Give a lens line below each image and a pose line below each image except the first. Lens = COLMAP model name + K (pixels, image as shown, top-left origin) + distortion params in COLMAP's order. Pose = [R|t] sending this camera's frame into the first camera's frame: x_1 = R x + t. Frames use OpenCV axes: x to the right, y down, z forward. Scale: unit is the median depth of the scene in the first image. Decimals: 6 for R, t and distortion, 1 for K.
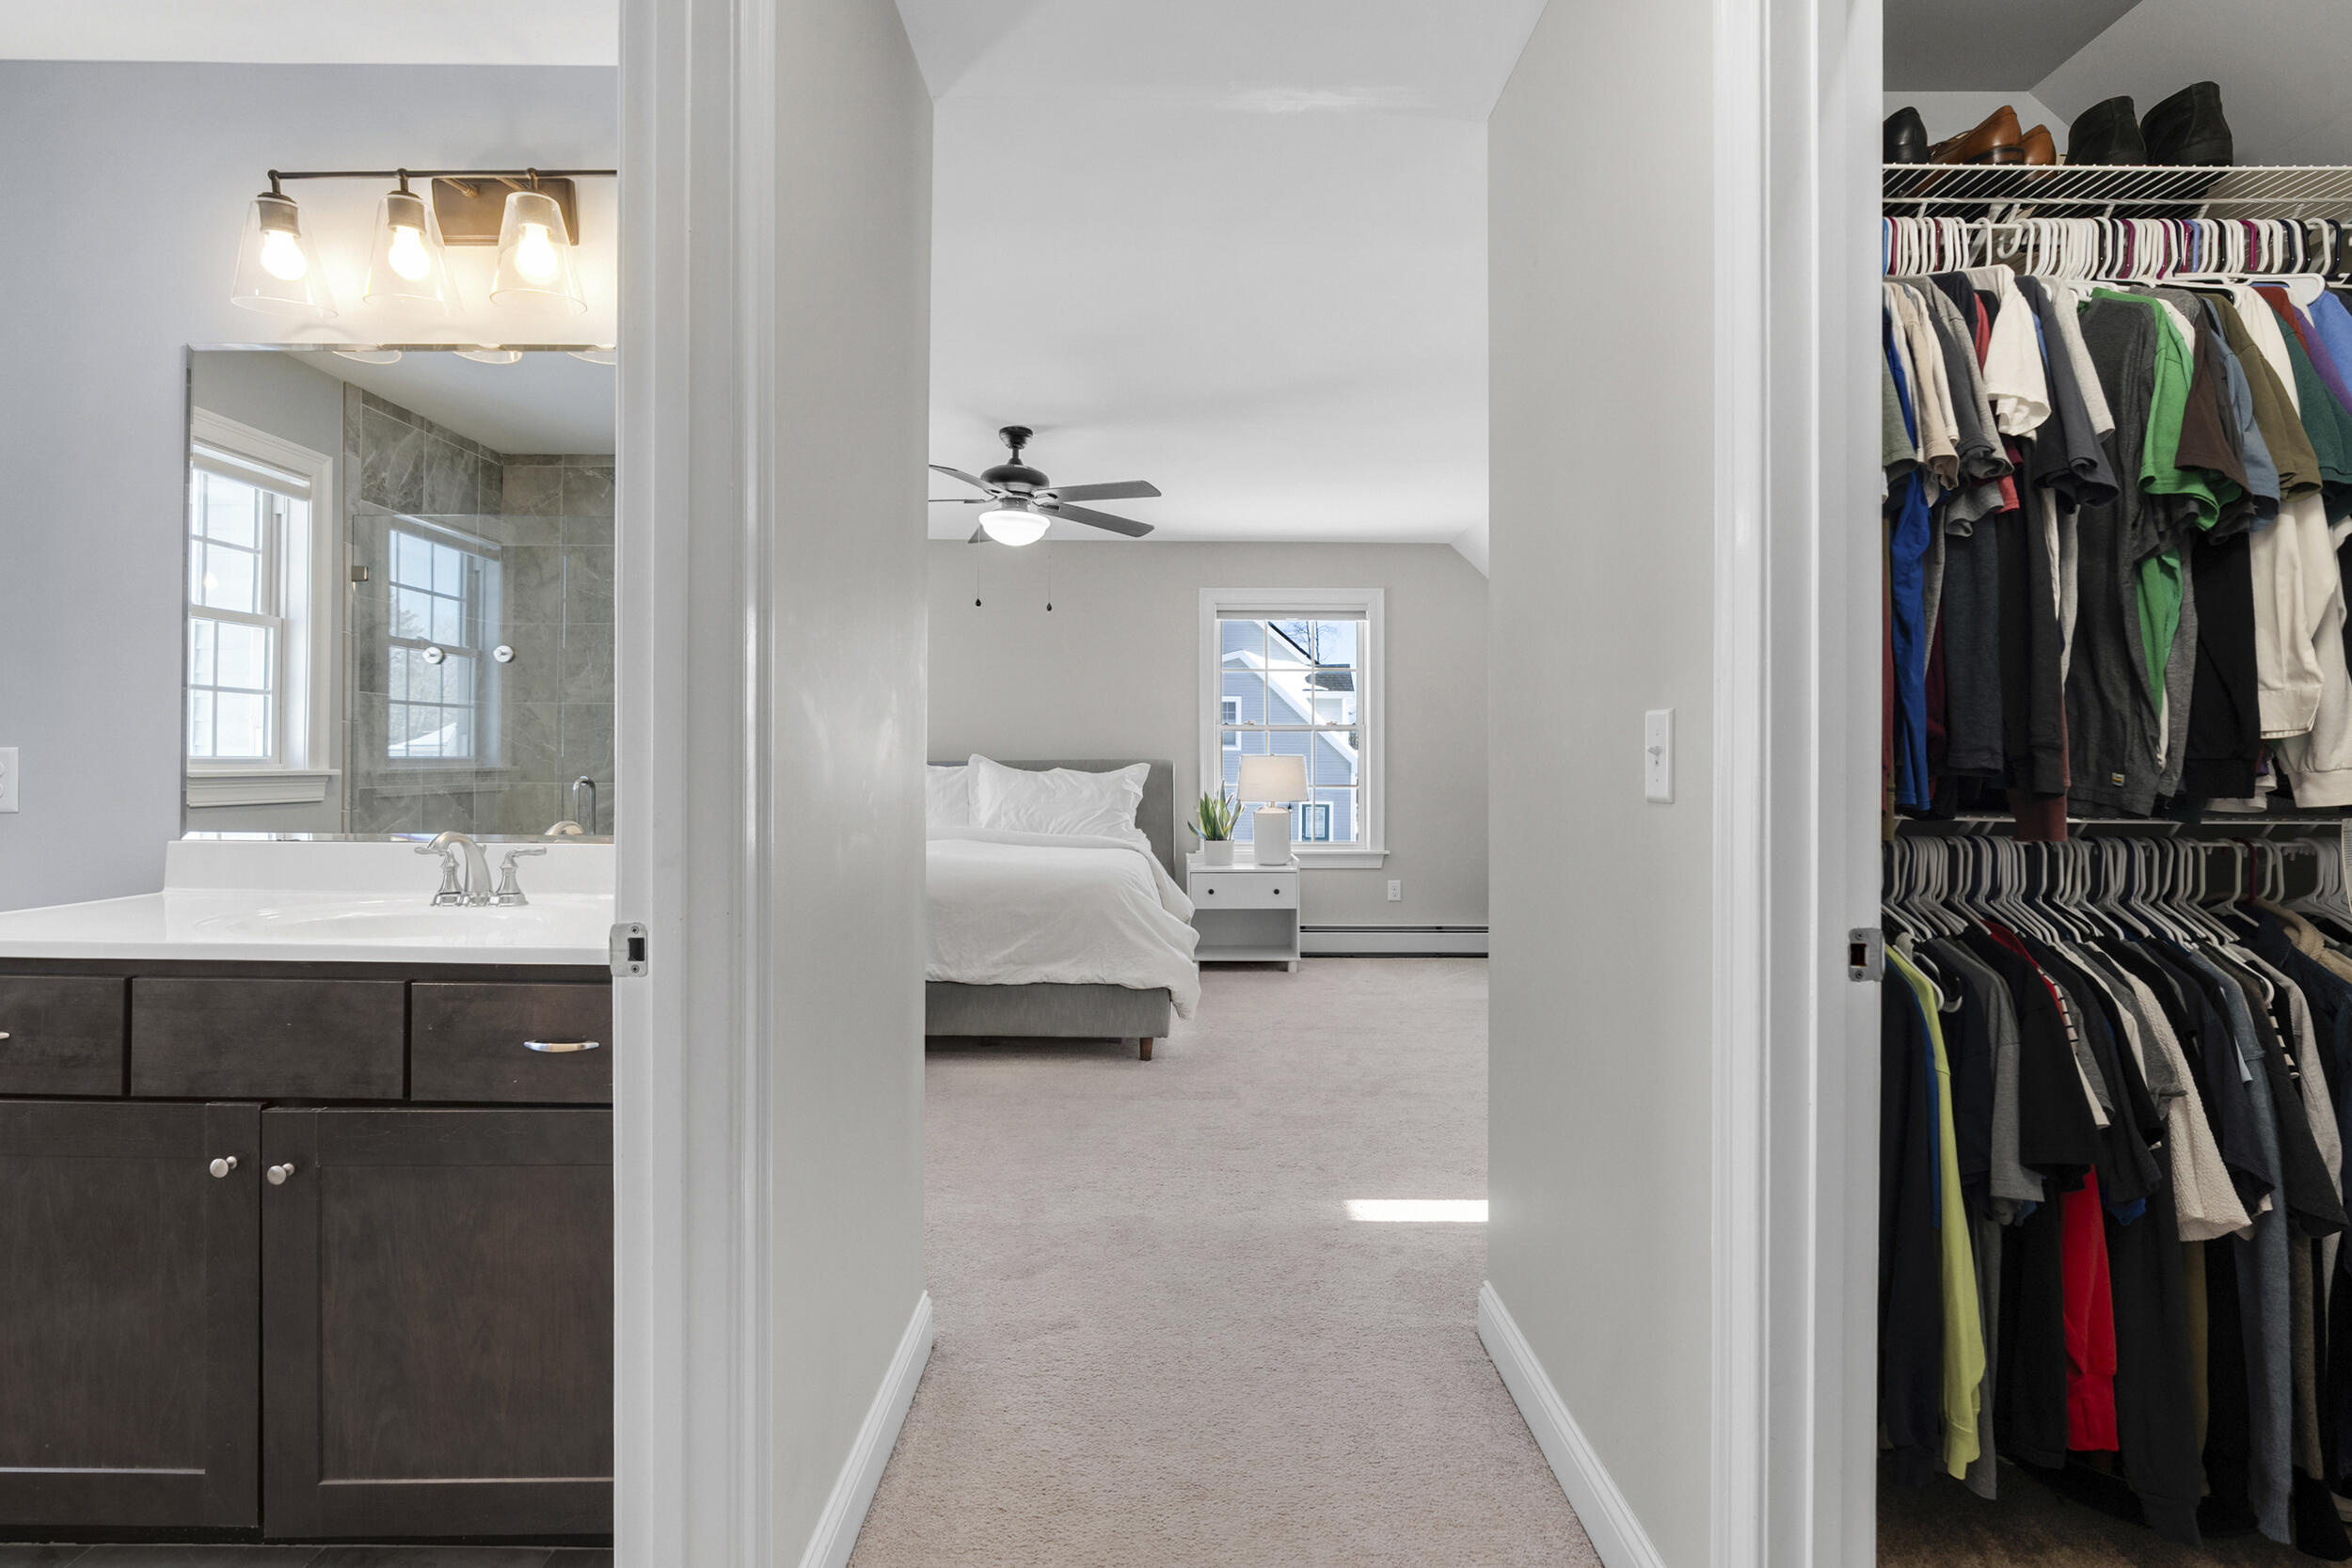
lens RADIAL K [[1052.9, 0, 1194.6], [0, 1052.9, 777.9], [0, 0, 1]] dist [-0.003361, -0.000472]
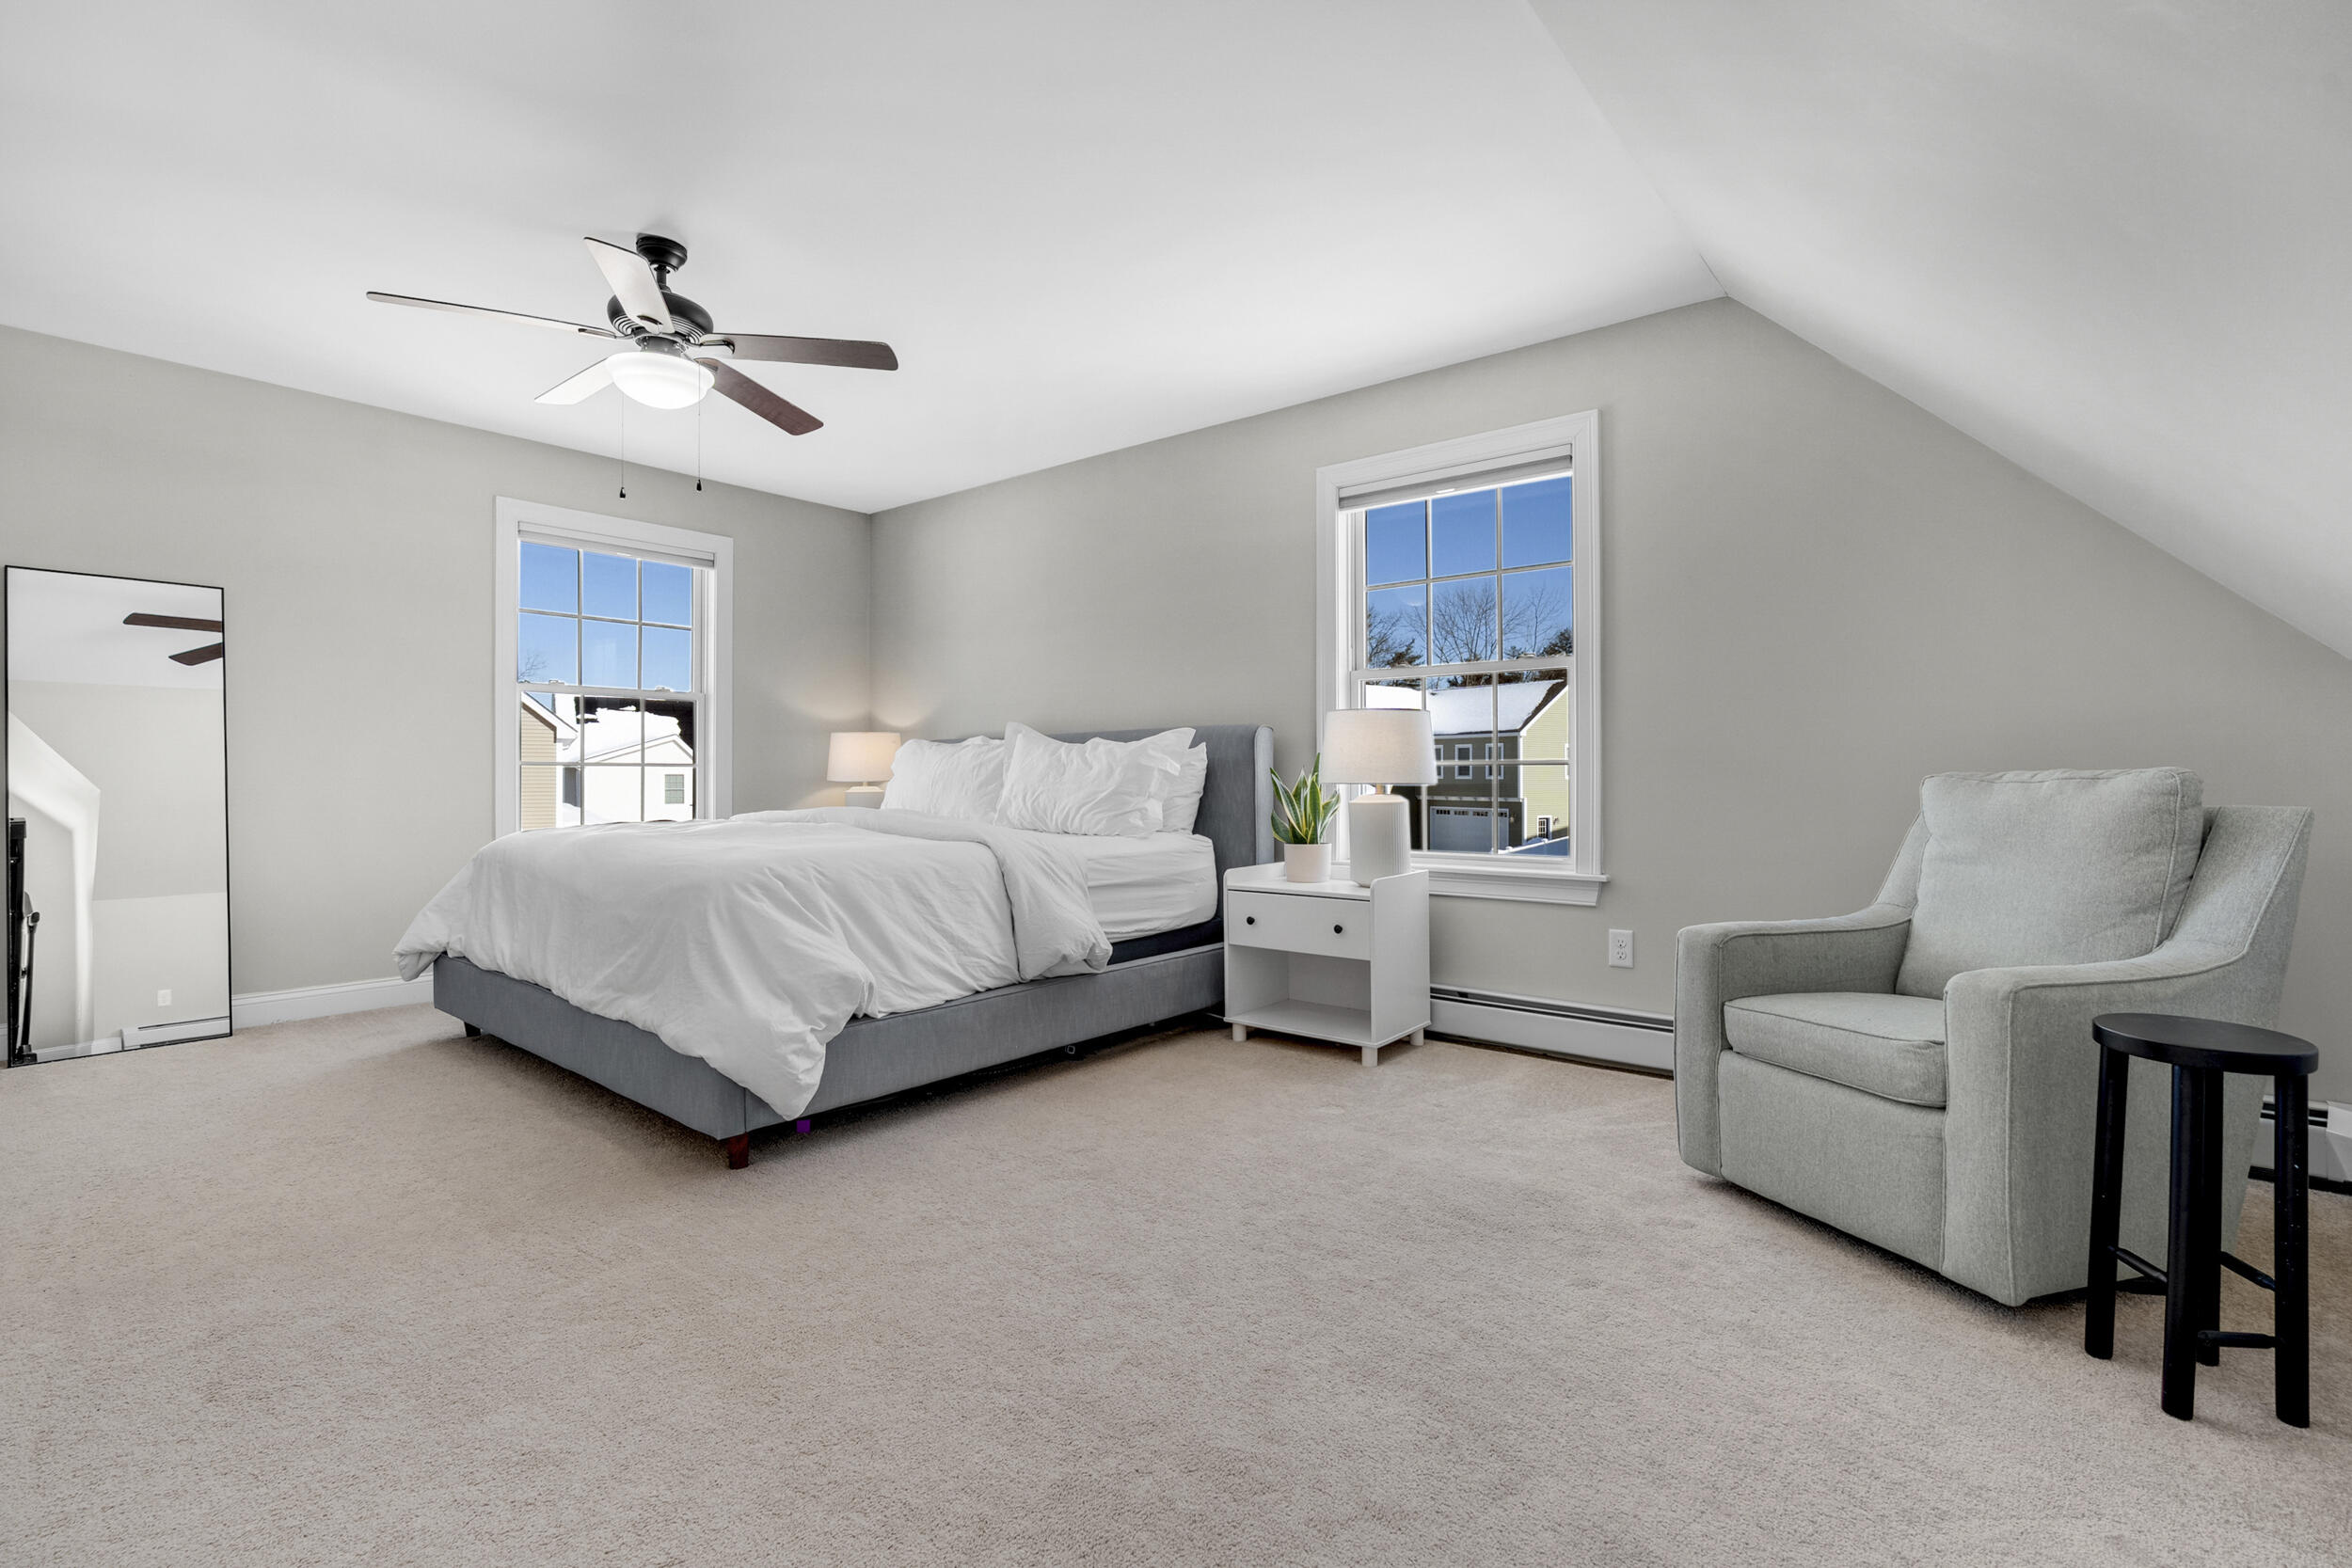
lens RADIAL K [[1052.9, 0, 1194.6], [0, 1052.9, 777.9], [0, 0, 1]] dist [-0.003361, -0.000472]
pose [[0.783938, -0.004070, -0.620826, 0.391512], [-0.002306, 0.999953, -0.009467, 0.025255], [0.620835, 0.008853, 0.783891, 0.462390]]
